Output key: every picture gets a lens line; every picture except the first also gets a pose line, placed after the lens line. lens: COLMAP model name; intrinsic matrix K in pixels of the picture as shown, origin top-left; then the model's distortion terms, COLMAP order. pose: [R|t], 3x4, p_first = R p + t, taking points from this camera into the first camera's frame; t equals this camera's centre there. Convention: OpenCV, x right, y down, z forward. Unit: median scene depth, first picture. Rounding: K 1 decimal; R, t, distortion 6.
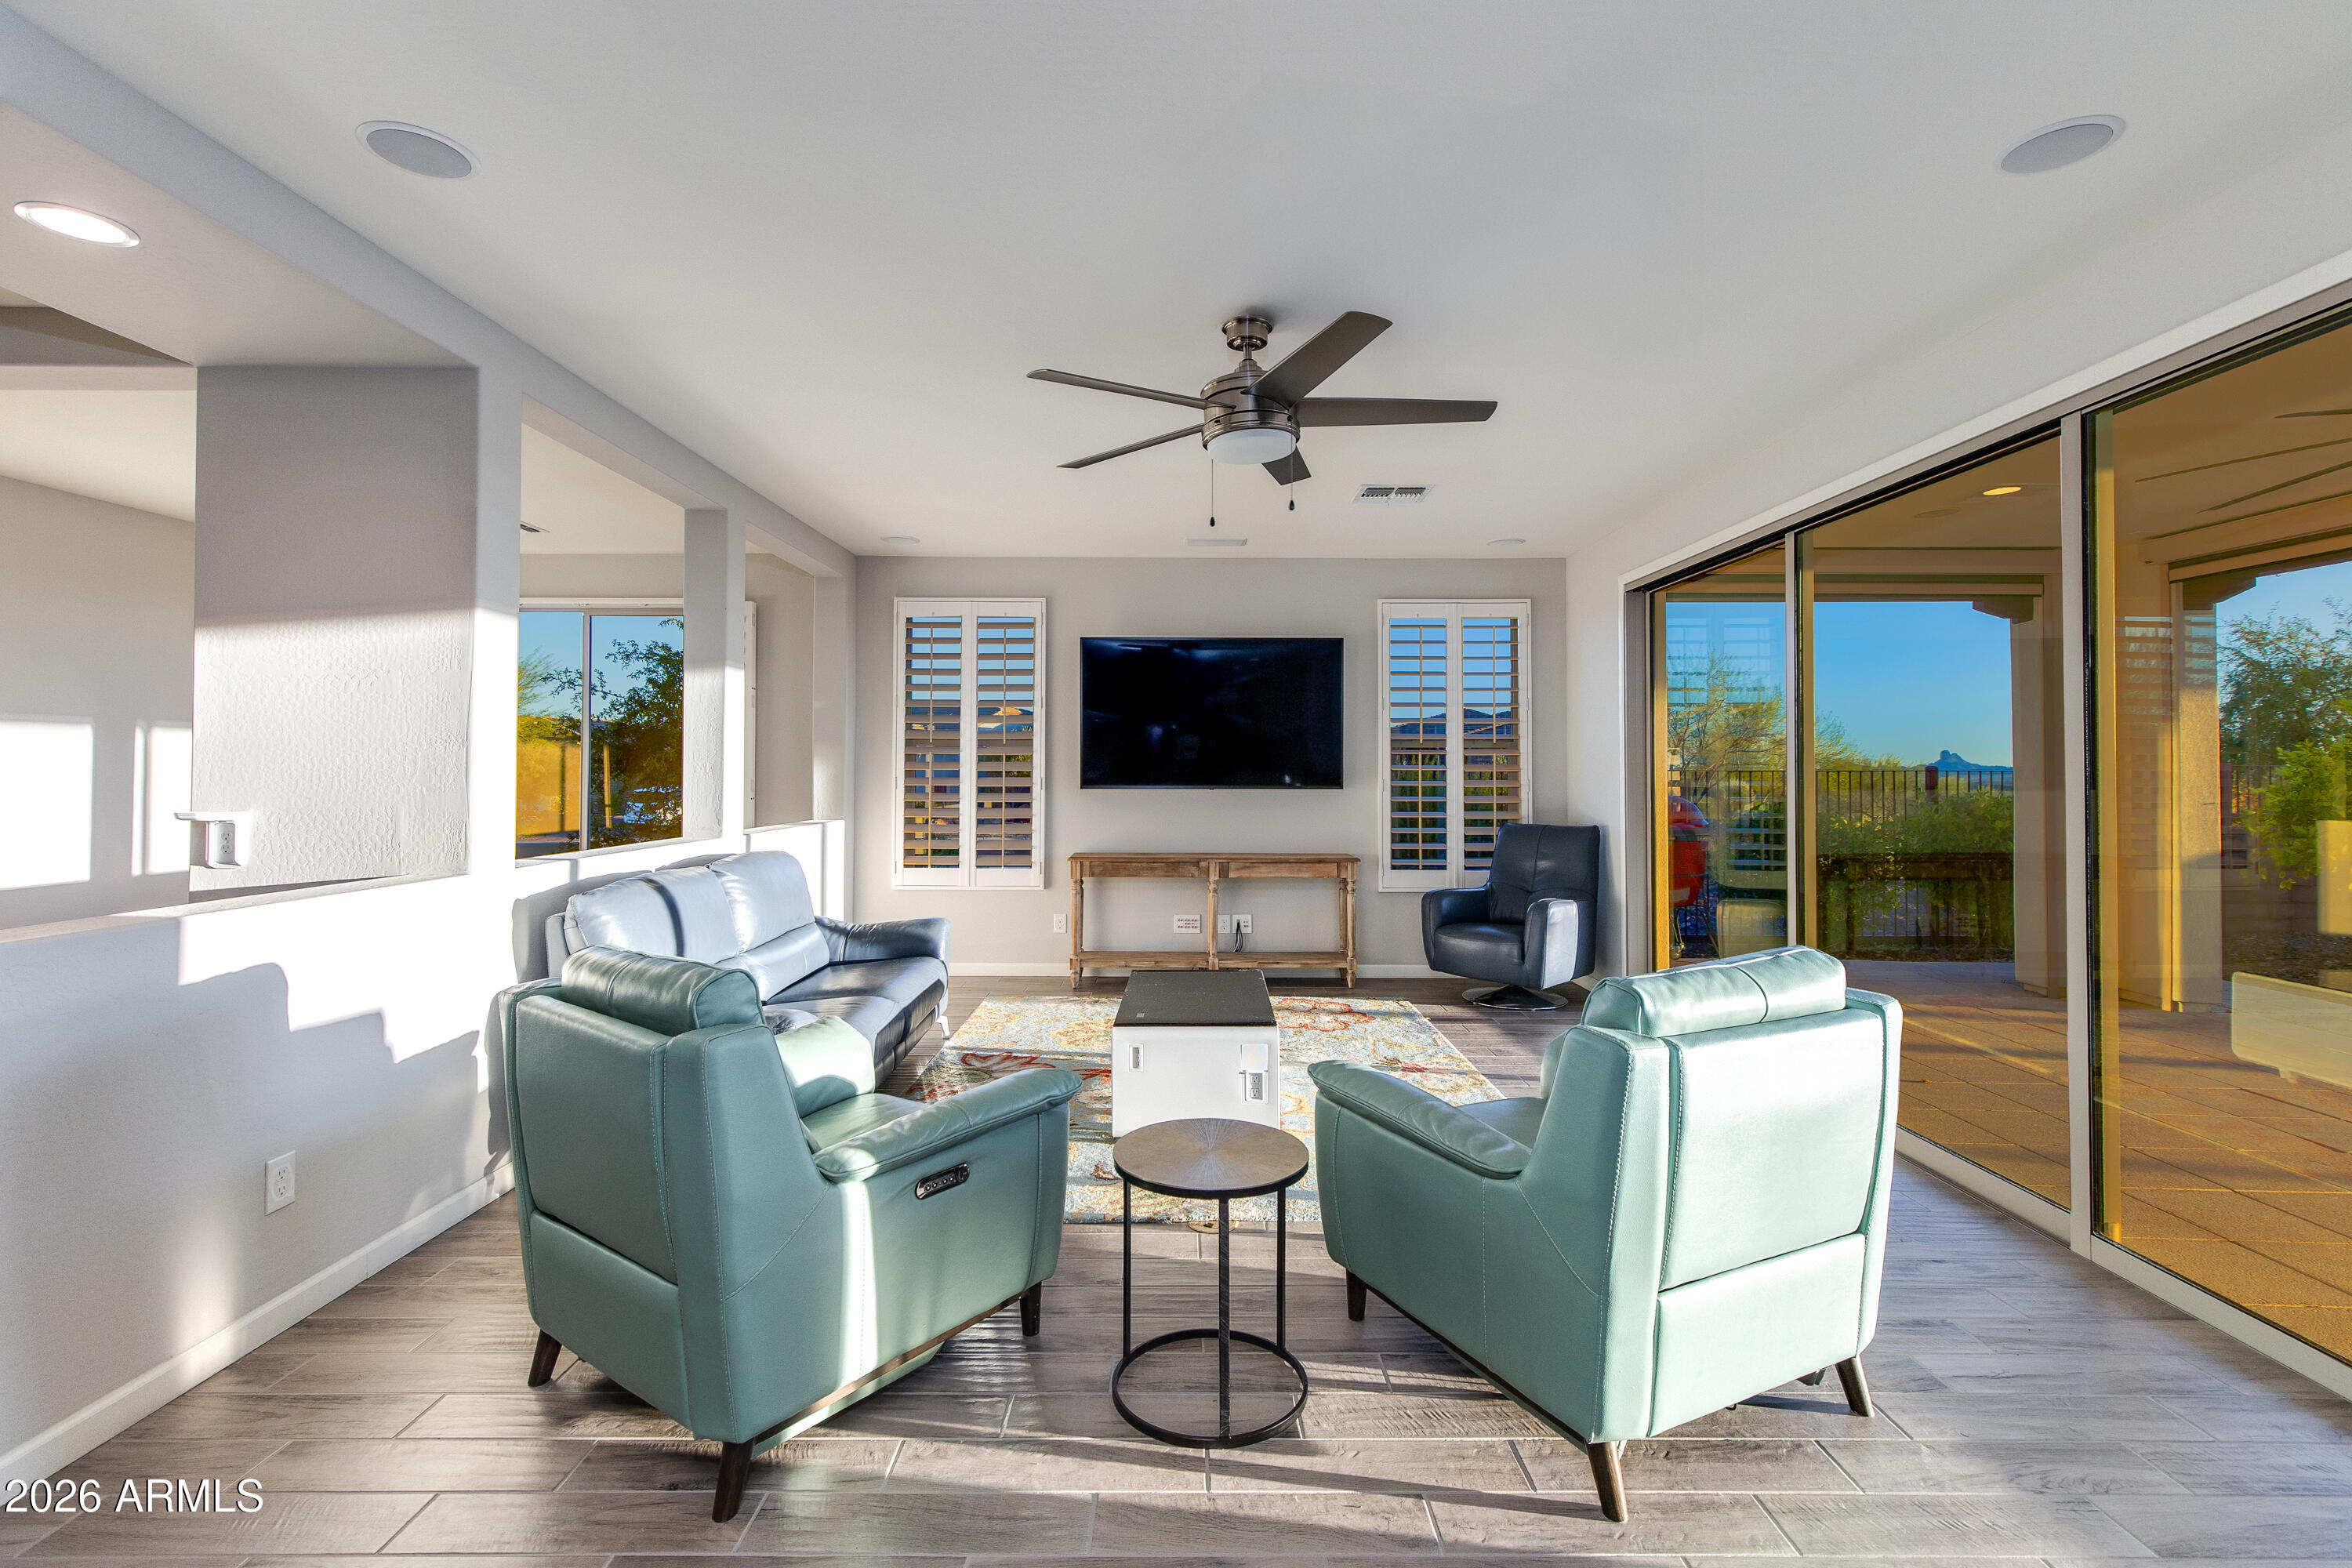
lens RADIAL K [[1078.4, 0, 1206.9], [0, 1078.4, 758.9], [0, 0, 1]] dist [0.005595, 0.000858]
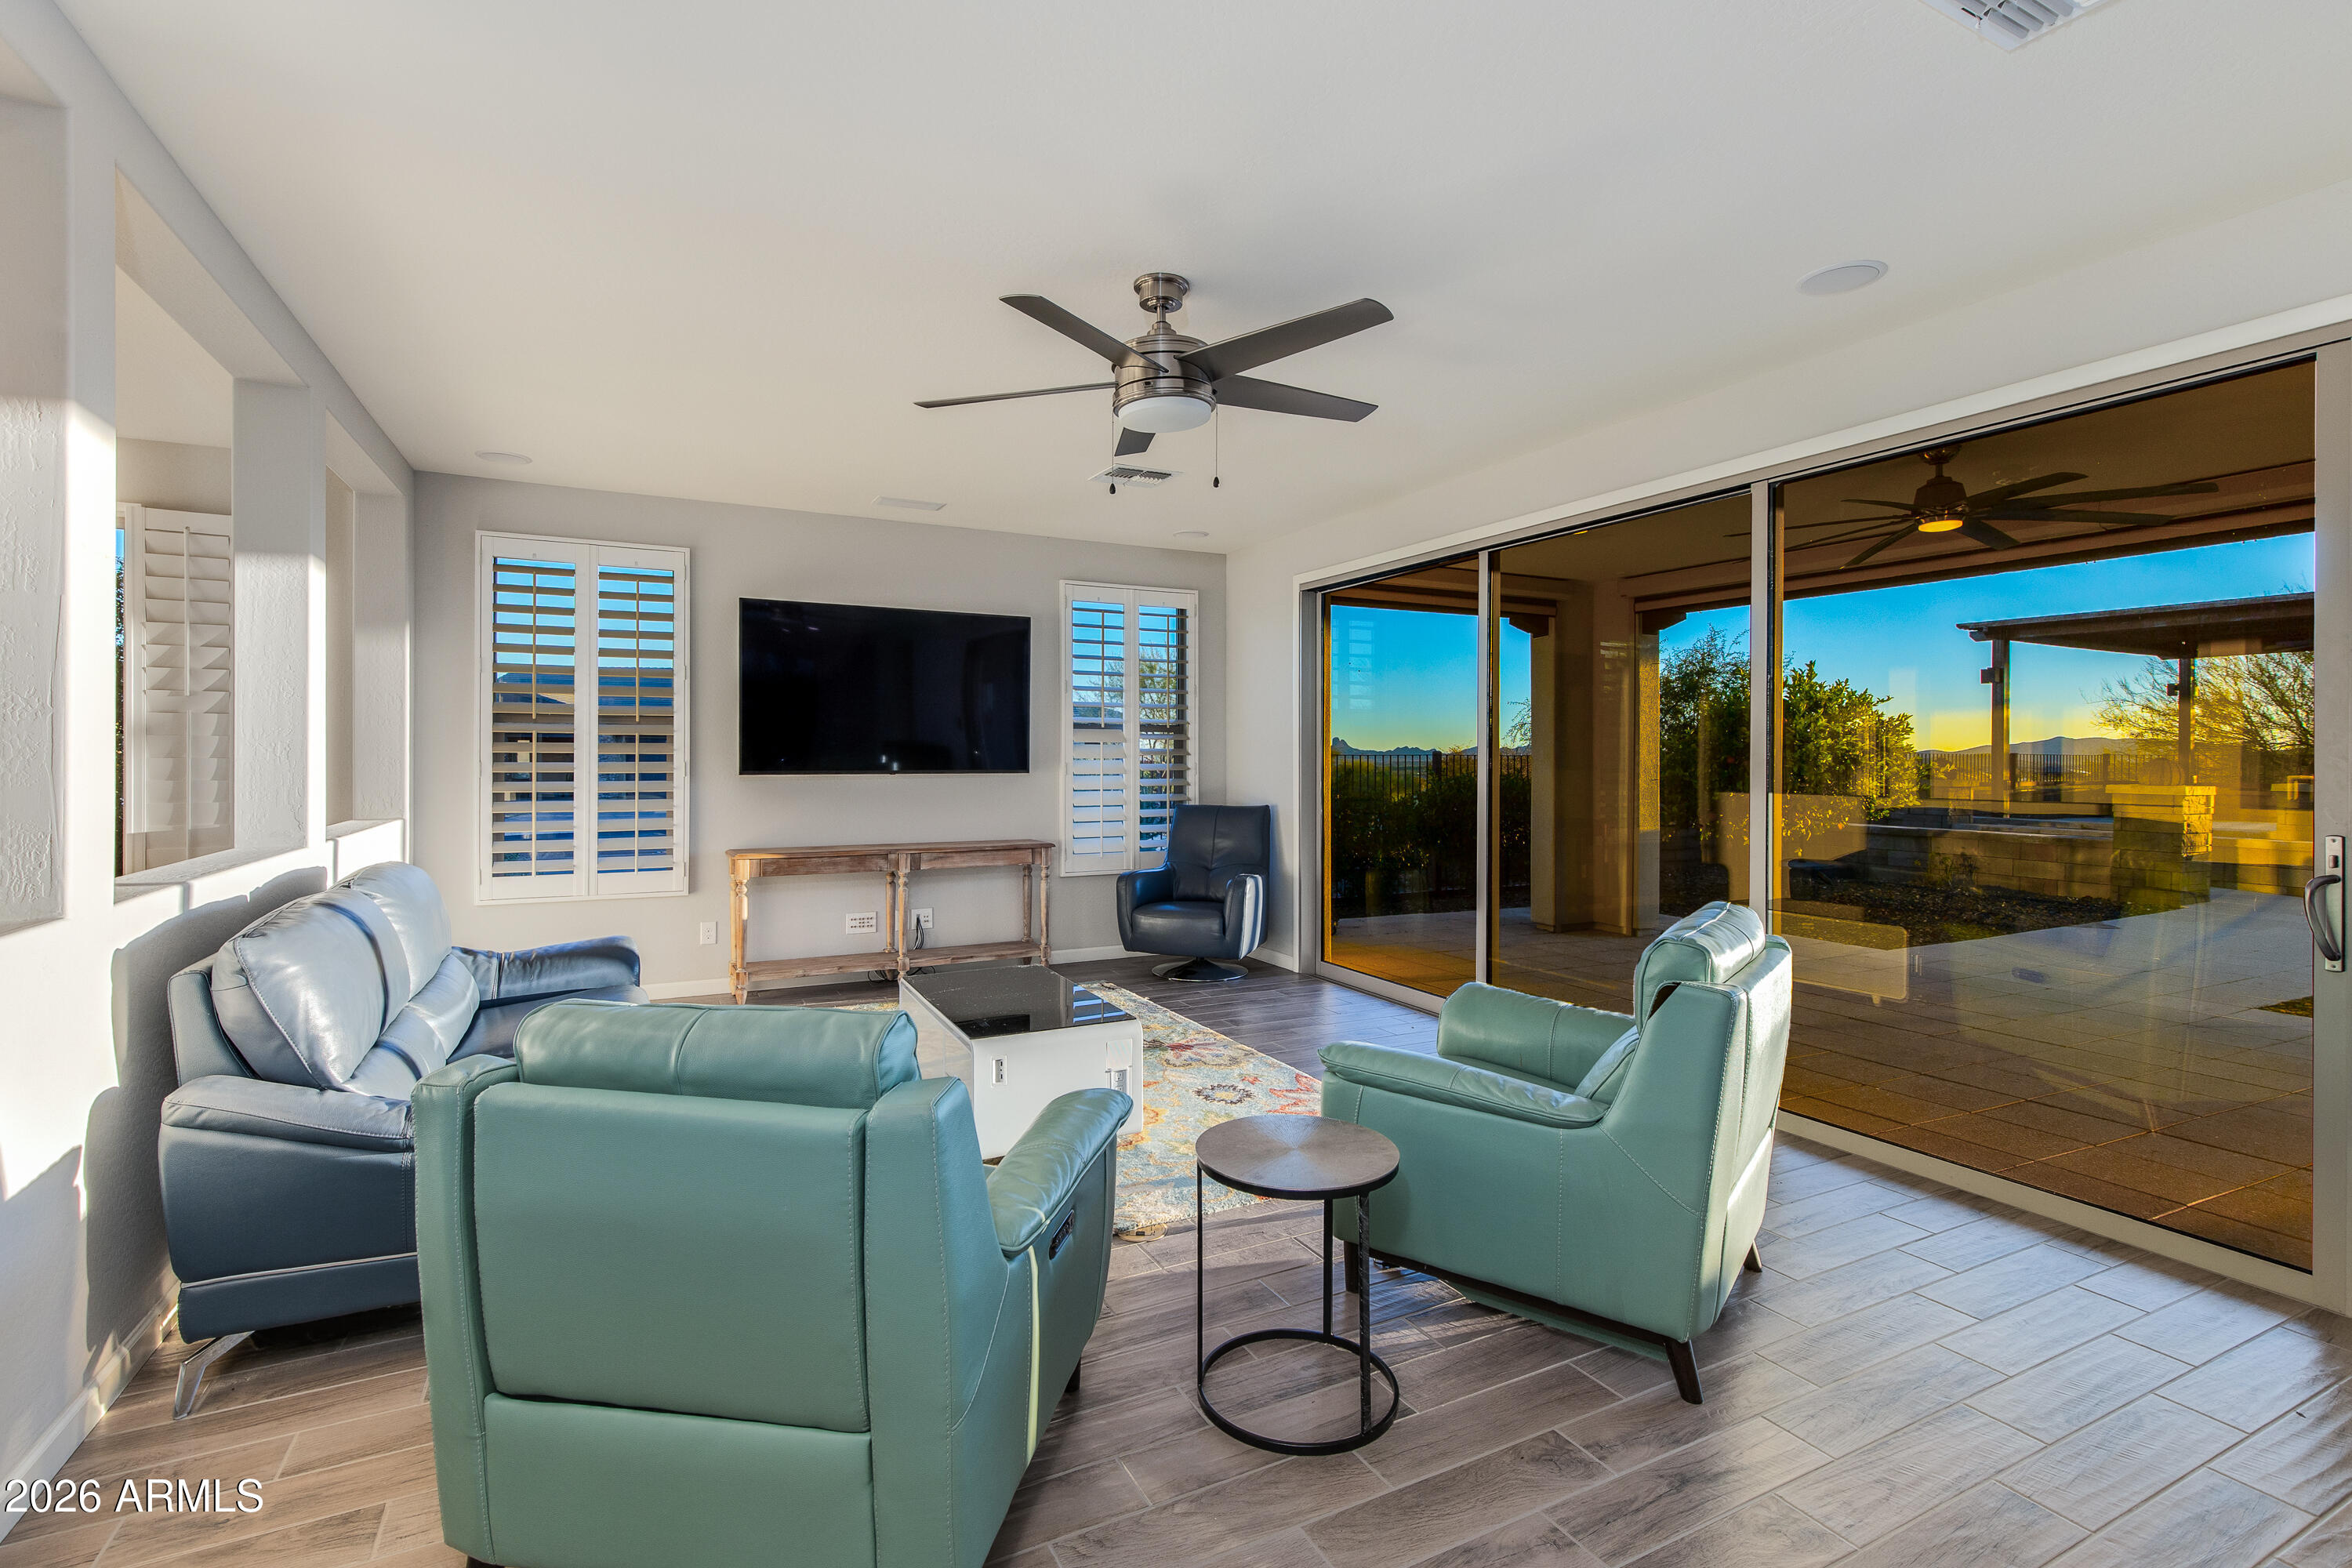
lens RADIAL K [[1078.4, 0, 1189.8], [0, 1078.4, 763.6], [0, 0, 1]] dist [0.005595, 0.000858]
pose [[0.889720, -0.002970, 0.456498, -0.196873], [-0.006199, 0.999808, 0.018586, 0.000401], [-0.456465, -0.019366, 0.889531, 0.071813]]
